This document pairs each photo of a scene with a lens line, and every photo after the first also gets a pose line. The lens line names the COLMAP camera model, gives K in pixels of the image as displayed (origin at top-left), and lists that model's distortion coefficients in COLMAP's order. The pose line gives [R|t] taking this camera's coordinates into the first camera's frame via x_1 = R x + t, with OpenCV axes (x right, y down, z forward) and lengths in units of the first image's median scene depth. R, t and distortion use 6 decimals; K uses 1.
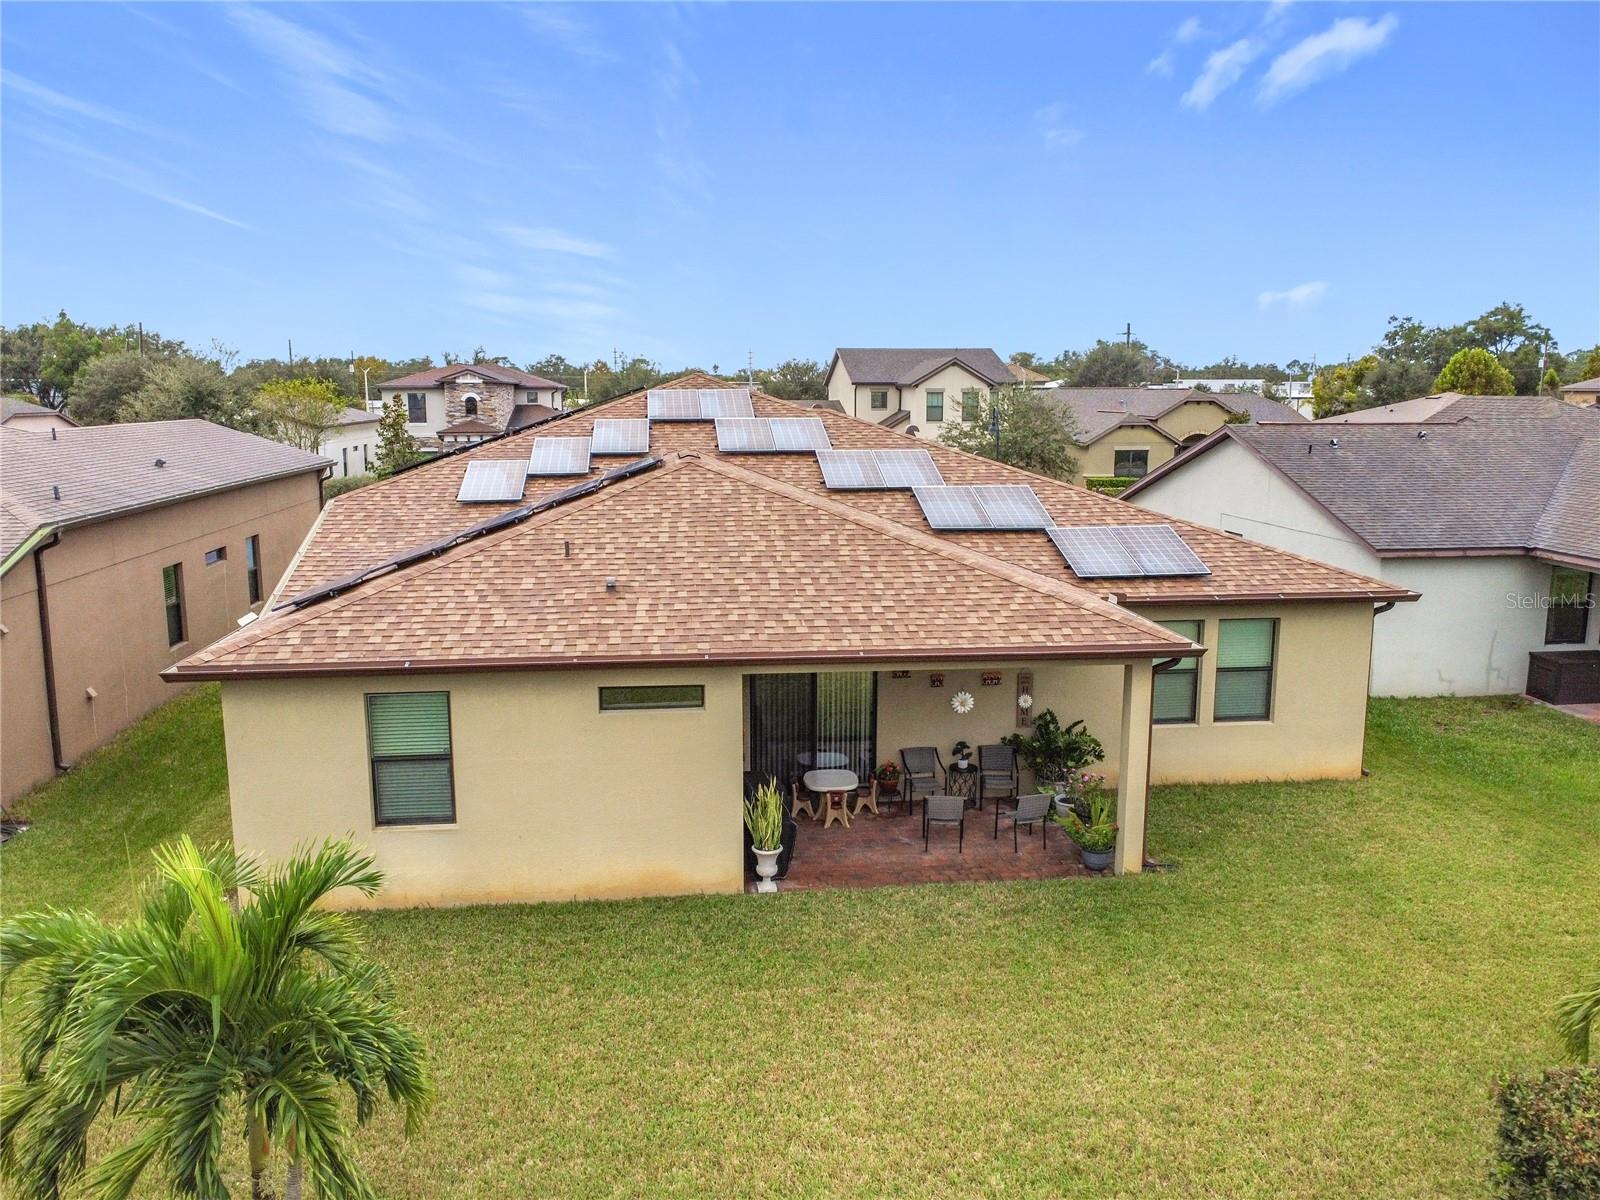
lens RADIAL K [[1205.8, 0, 800.0], [0, 1205.8, 600.0], [0, 0, 1]] dist [-0.000362, -0.004020]
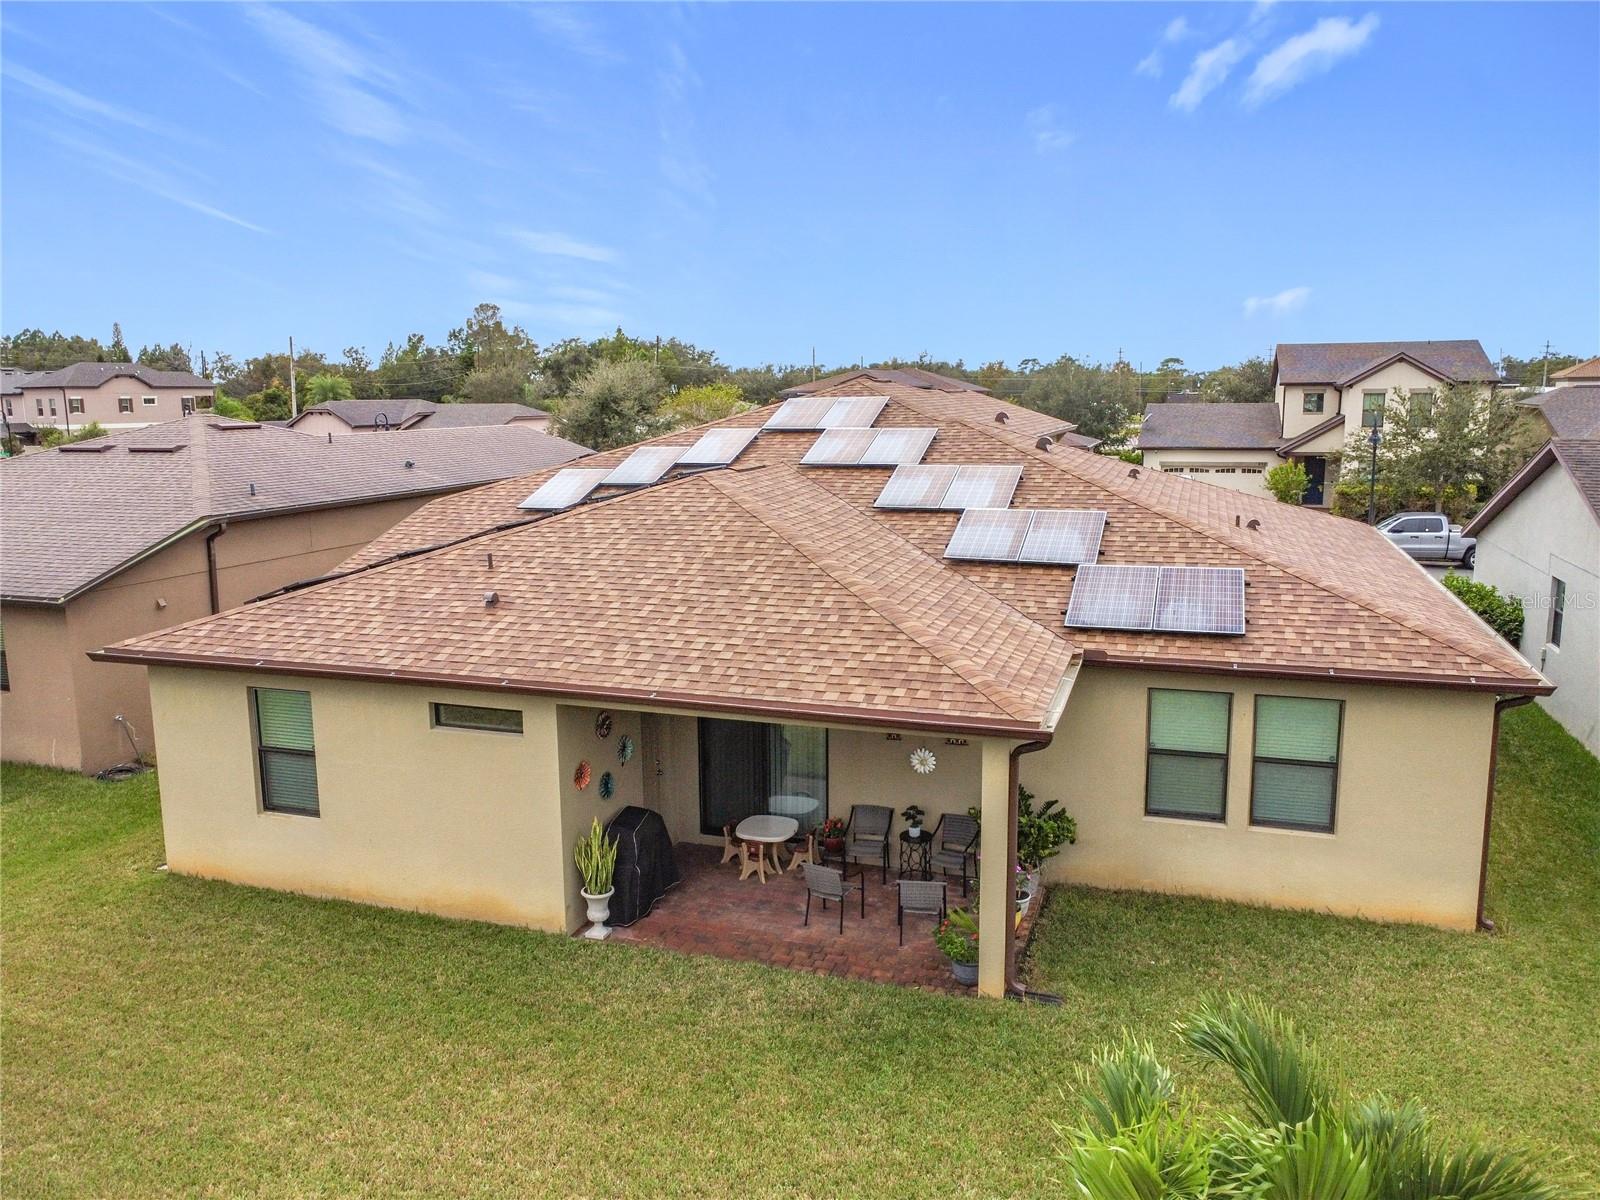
lens RADIAL K [[1210.7, 0, 800.0], [0, 1210.7, 600.0], [0, 0, 1]] dist [0.002432, 0.002394]
pose [[0.904184, 0.064929, -0.422180, 0.412551], [-0.065653, 0.997760, 0.012839, -0.035358], [0.422067, 0.016108, 0.906421, 0.174304]]
